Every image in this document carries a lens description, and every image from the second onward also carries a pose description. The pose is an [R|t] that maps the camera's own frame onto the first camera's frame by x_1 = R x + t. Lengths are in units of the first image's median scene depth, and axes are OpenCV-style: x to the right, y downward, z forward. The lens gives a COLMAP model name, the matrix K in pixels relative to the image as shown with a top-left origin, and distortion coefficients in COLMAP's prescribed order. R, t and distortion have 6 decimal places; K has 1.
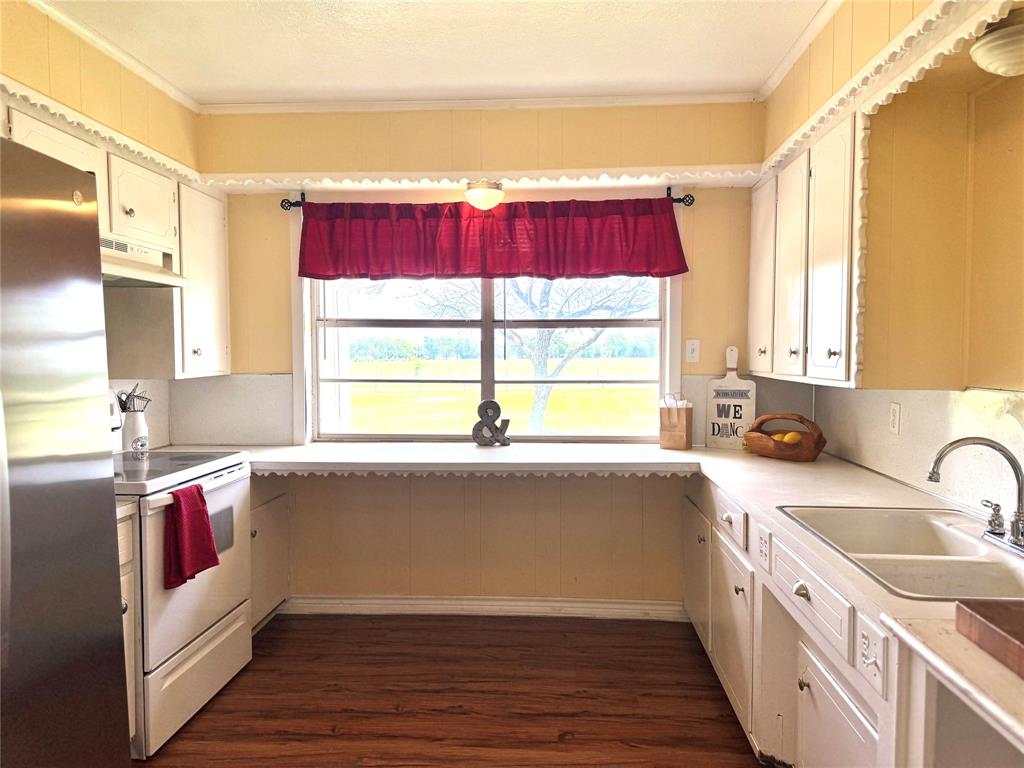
lens RADIAL K [[718.6, 0, 510.5], [0, 718.6, 378.1], [0, 0, 1]] dist [0.039236, -0.020985]
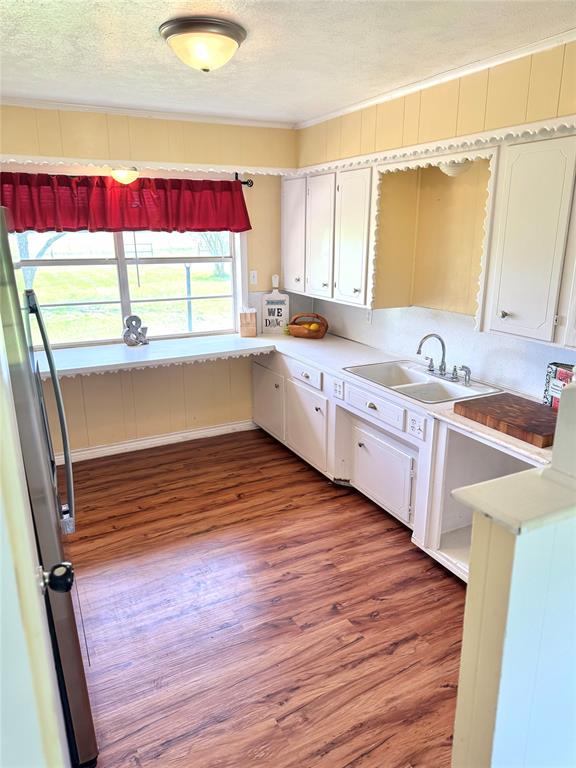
lens RADIAL K [[539.0, 0, 286.4], [0, 539.0, 385.6], [0, 0, 1]] dist [0.039236, -0.020985]
pose [[0.845724, -0.146059, 0.513243, -0.384745], [0.014964, 0.967924, 0.250795, -0.112988], [-0.533411, -0.204423, 0.820782, -0.142438]]
